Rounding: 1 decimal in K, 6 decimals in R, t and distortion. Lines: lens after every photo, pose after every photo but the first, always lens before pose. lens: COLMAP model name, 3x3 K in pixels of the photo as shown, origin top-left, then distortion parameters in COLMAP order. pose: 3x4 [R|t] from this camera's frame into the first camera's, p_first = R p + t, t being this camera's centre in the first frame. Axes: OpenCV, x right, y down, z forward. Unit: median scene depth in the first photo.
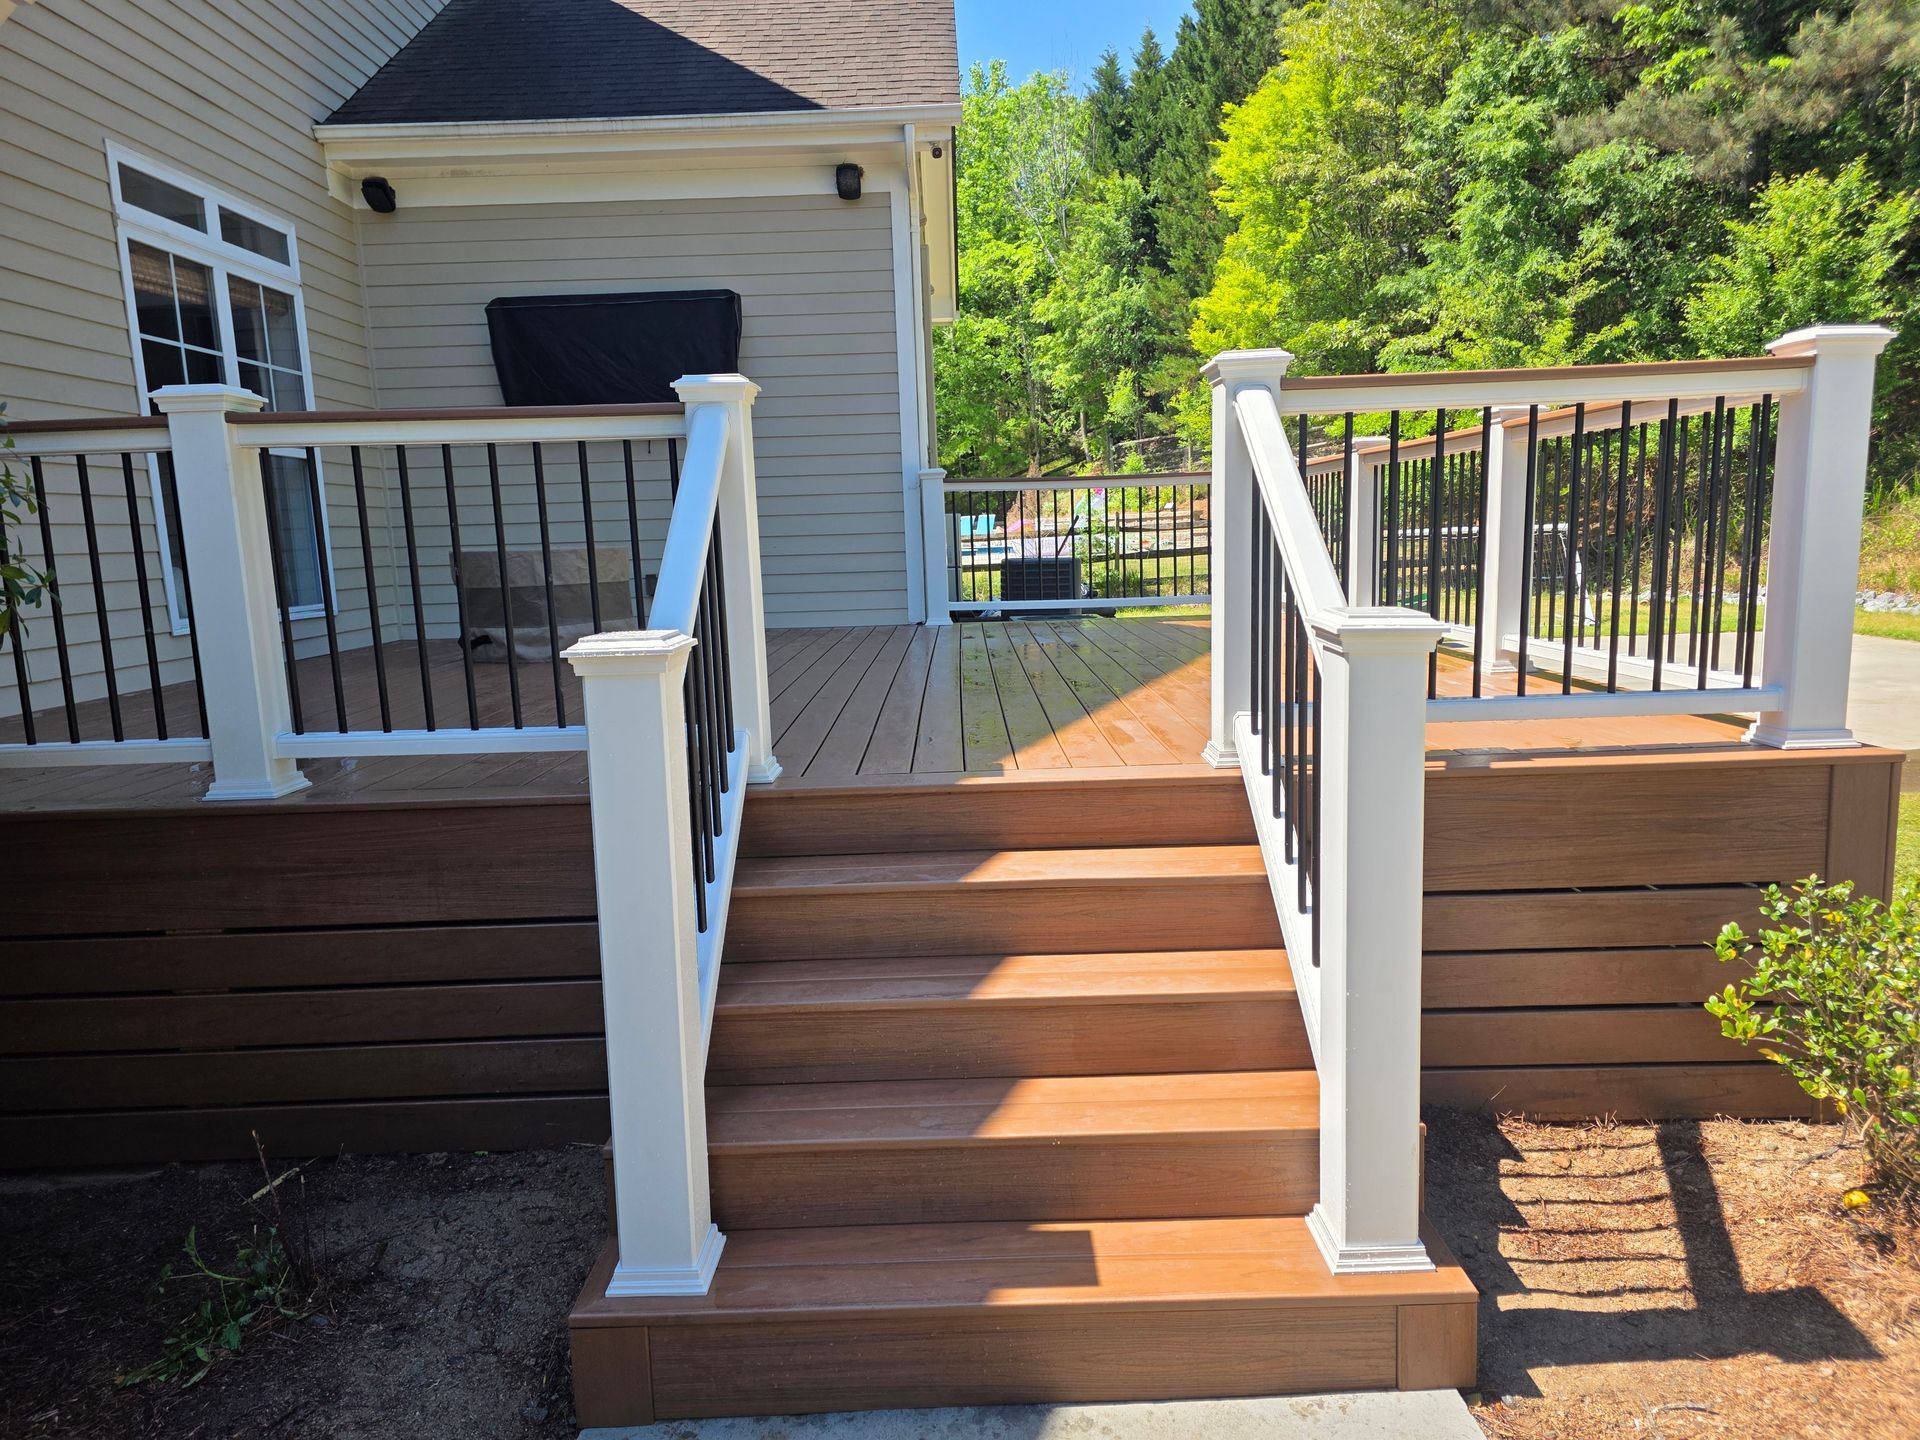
lens RADIAL K [[1265.0, 0, 960.0], [0, 1265.0, 720.0], [0, 0, 1]] dist [0.066389, -0.066078]
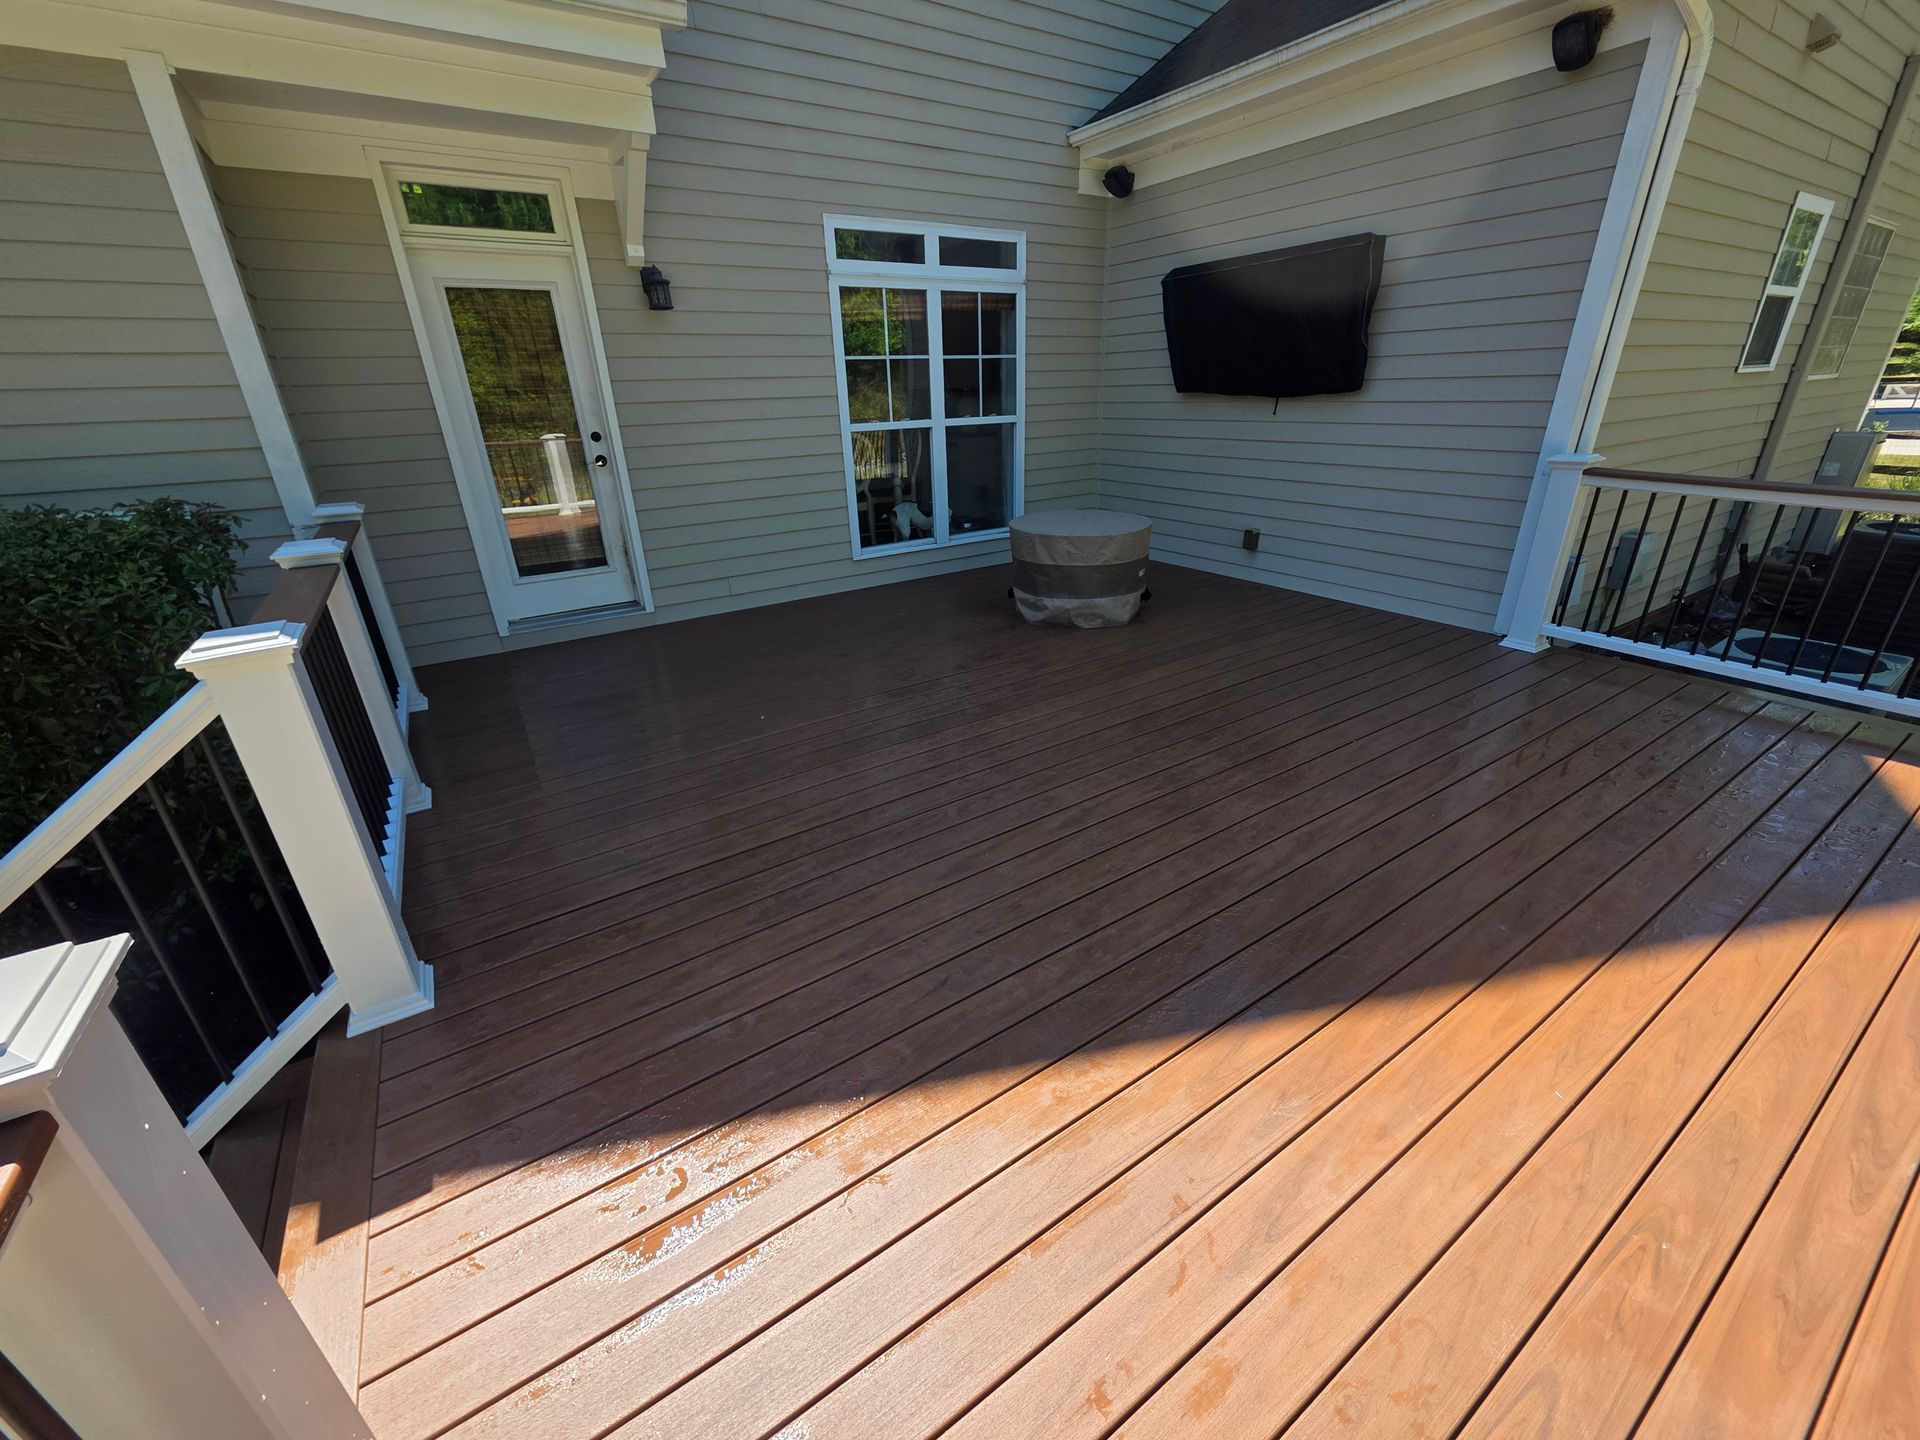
lens RADIAL K [[771.3, 0, 966.9], [0, 771.3, 718.1], [0, 0, 1]] dist [0.001820, 0.000146]
pose [[0.543142, 0.353654, -0.761528, 0.218403], [-0.117234, 0.930027, 0.348291, -0.193413], [0.831416, -0.099895, 0.546597, 0.475624]]
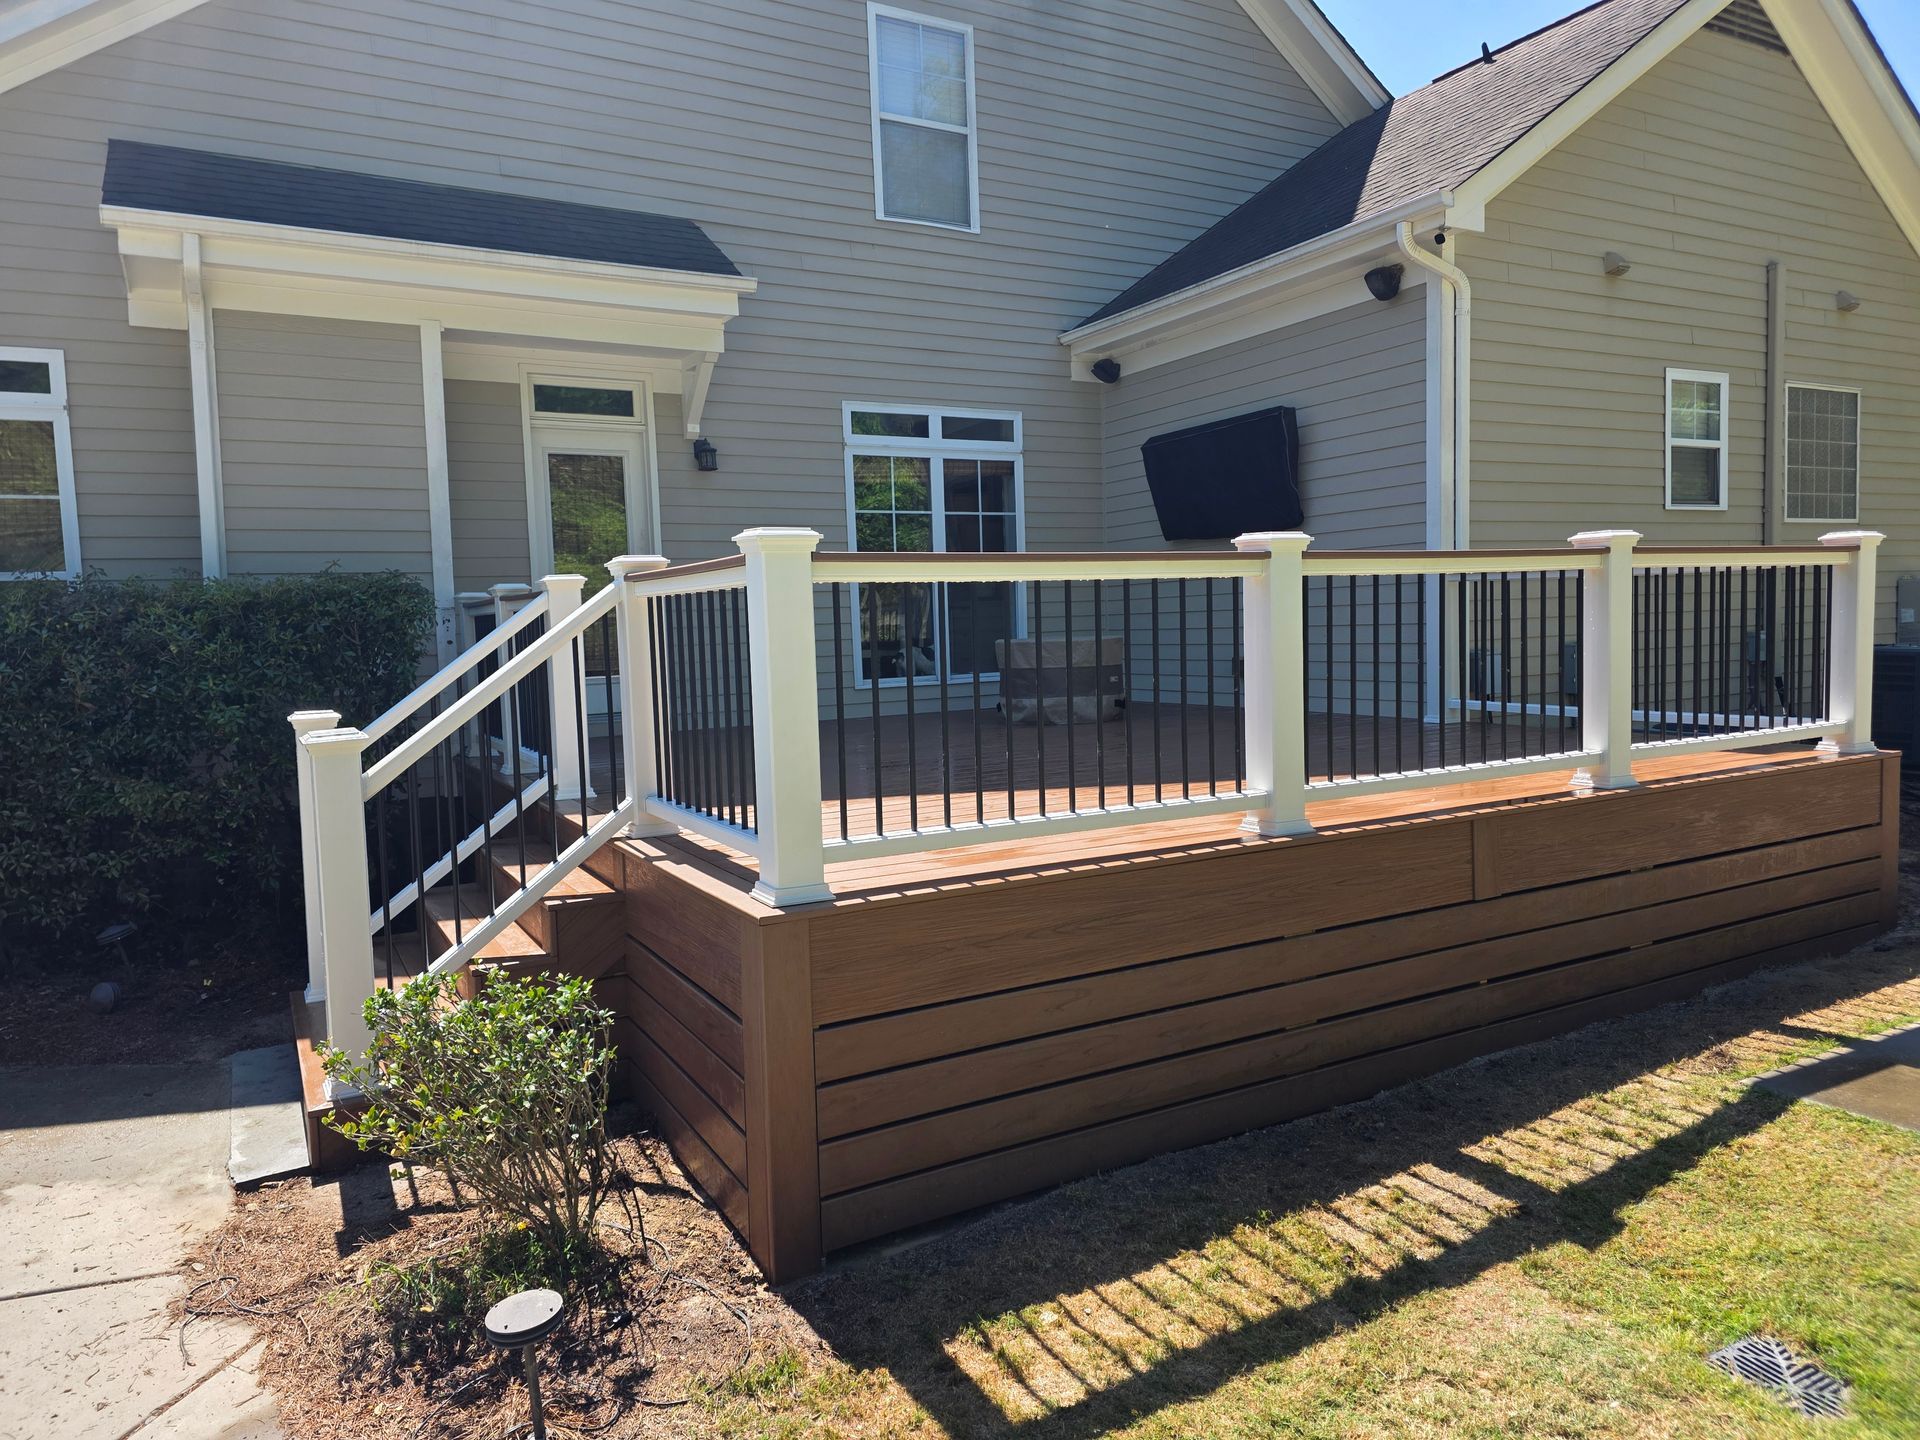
lens RADIAL K [[1265.0, 0, 960.0], [0, 1265.0, 720.0], [0, 0, 1]] dist [0.066389, -0.066078]
pose [[0.485427, 0.089853, -0.869648, 0.729671], [-0.115225, 0.992603, 0.038240, -0.086366], [0.866651, 0.081642, 0.492190, 0.261970]]
